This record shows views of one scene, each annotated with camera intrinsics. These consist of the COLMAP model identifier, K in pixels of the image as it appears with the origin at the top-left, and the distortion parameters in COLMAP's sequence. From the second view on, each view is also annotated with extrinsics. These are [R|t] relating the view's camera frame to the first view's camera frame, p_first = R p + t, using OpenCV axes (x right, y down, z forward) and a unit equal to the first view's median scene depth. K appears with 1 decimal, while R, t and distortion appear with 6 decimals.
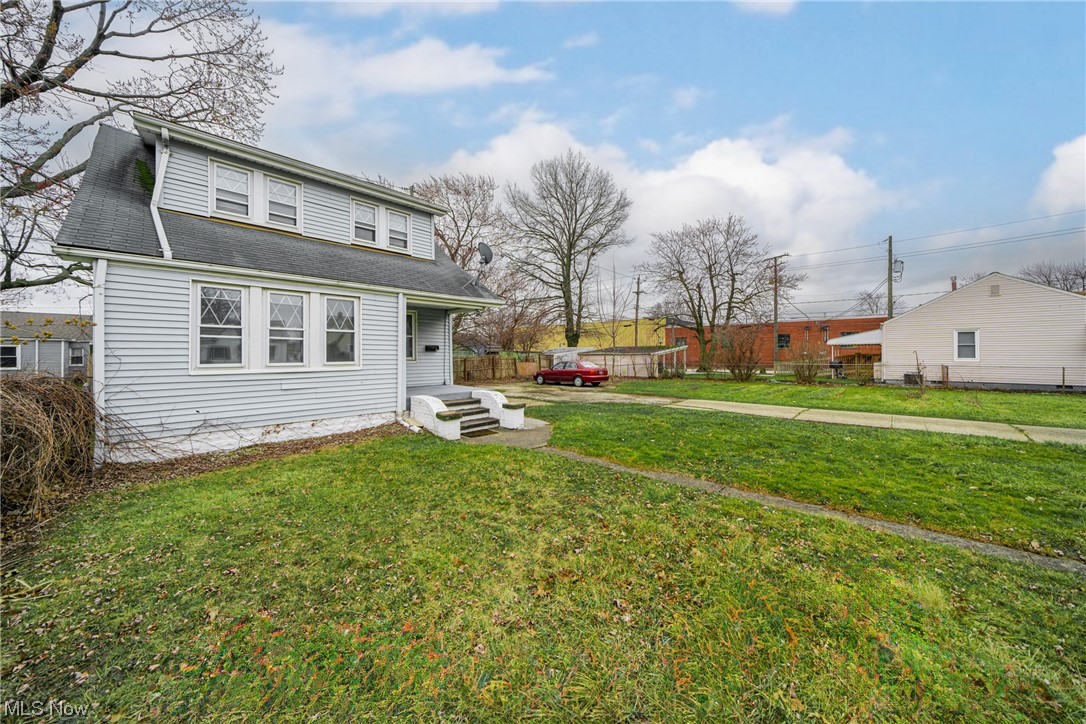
lens RADIAL K [[382.2, 0, 546.8], [0, 382.2, 349.6], [0, 0, 1]] dist [-0.001889, -0.000201]
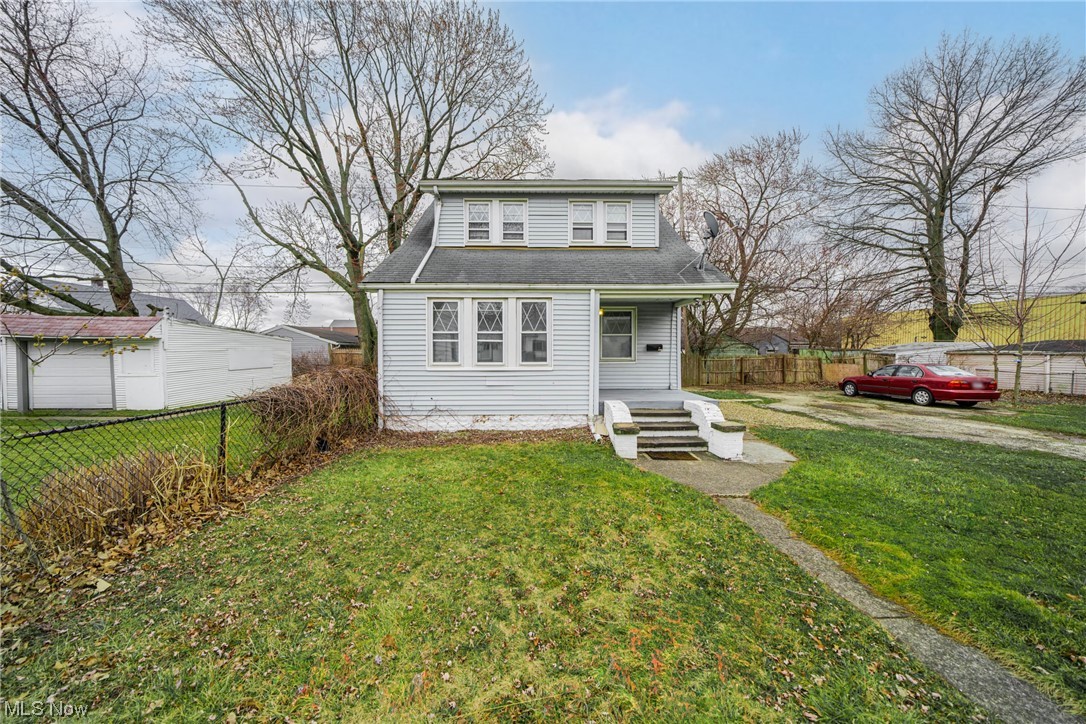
lens RADIAL K [[373.6, 0, 538.6], [0, 373.6, 361.9], [0, 0, 1]] dist [-0.002495, -0.000076]
pose [[0.700607, 0.023480, -0.713161, 0.125168], [0.006307, 0.999216, 0.039095, -0.005153], [0.713520, -0.031888, 0.699909, 0.188017]]
